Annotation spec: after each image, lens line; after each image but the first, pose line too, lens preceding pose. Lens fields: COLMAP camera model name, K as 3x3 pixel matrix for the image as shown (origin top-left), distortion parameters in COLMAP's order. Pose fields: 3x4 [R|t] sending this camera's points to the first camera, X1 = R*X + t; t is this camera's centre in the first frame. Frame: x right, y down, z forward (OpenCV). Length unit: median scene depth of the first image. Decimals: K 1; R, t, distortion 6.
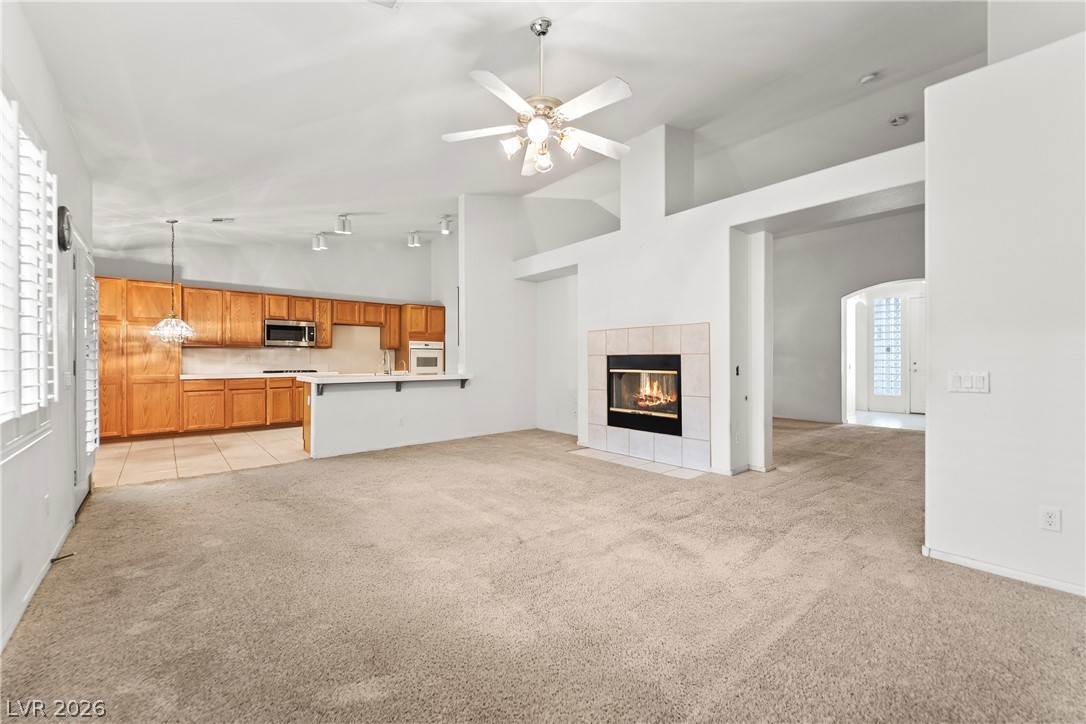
lens RADIAL K [[430.6, 0, 545.0], [0, 430.6, 357.9], [0, 0, 1]] dist [-0.001277, -0.000457]
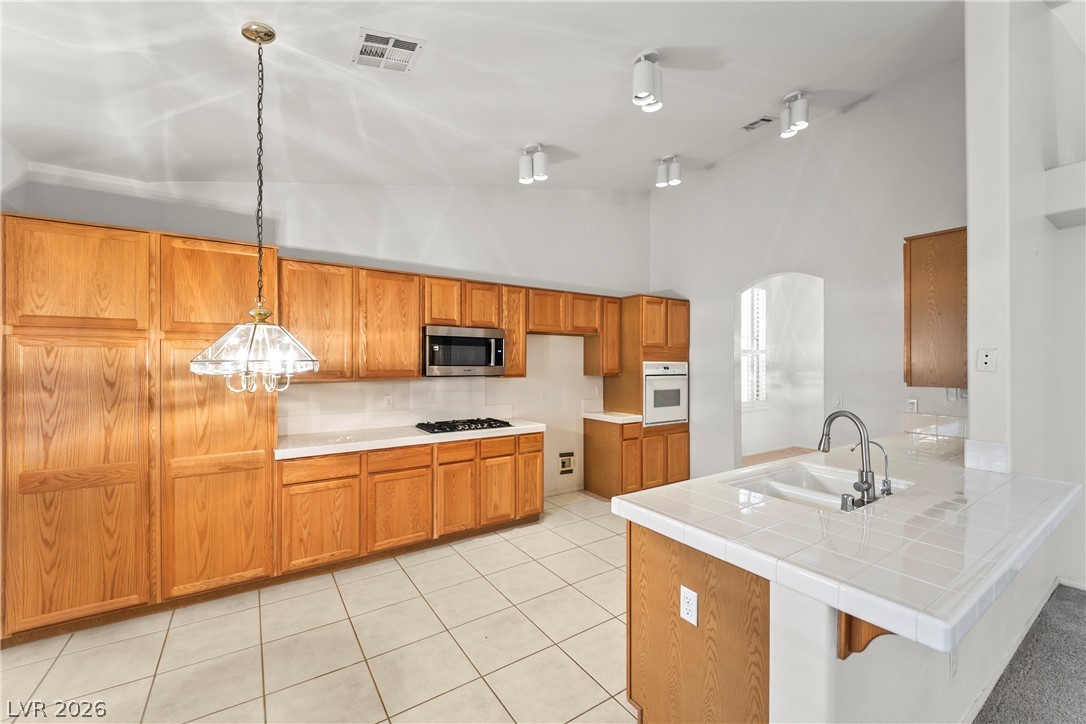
lens RADIAL K [[434.3, 0, 543.0], [0, 434.3, 362.0], [0, 0, 1]] dist [0.017214, -0.007101]
pose [[0.989921, 0.002108, -0.141608, -0.450805], [-0.002522, 0.999993, -0.002740, -0.045422], [0.141602, 0.003069, 0.989919, 0.522404]]
